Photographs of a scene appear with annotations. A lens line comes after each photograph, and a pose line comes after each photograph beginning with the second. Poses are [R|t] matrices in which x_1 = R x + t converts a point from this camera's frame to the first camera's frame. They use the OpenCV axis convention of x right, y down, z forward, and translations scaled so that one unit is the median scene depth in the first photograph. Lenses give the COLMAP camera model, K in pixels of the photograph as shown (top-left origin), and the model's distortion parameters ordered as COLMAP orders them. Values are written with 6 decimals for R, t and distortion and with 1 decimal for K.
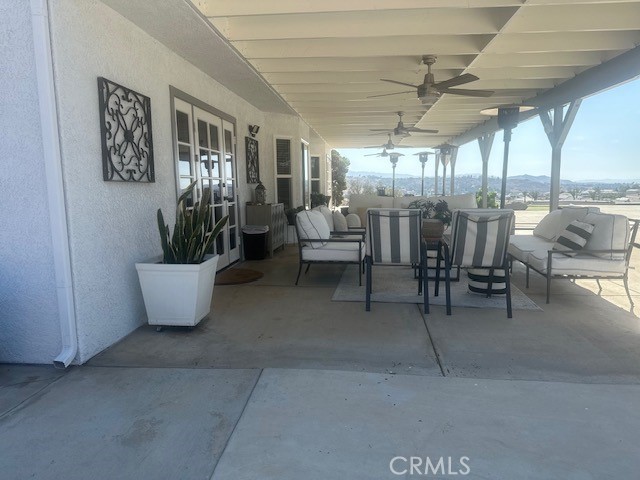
lens RADIAL K [[454.2, 0, 323.4], [0, 454.2, 245.0], [0, 0, 1]] dist [-0.004301, -0.009745]
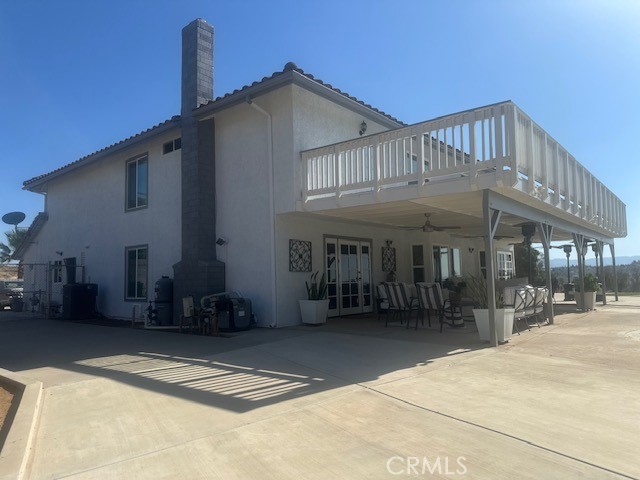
lens RADIAL K [[454.2, 0, 320.1], [0, 454.2, 240.6], [0, 0, 1]] dist [-0.004301, -0.009745]
pose [[0.826223, -0.041773, -0.561793, 1.030316], [-0.070473, 0.981749, -0.176643, 0.133132], [0.558918, 0.185538, 0.808199, -1.028791]]
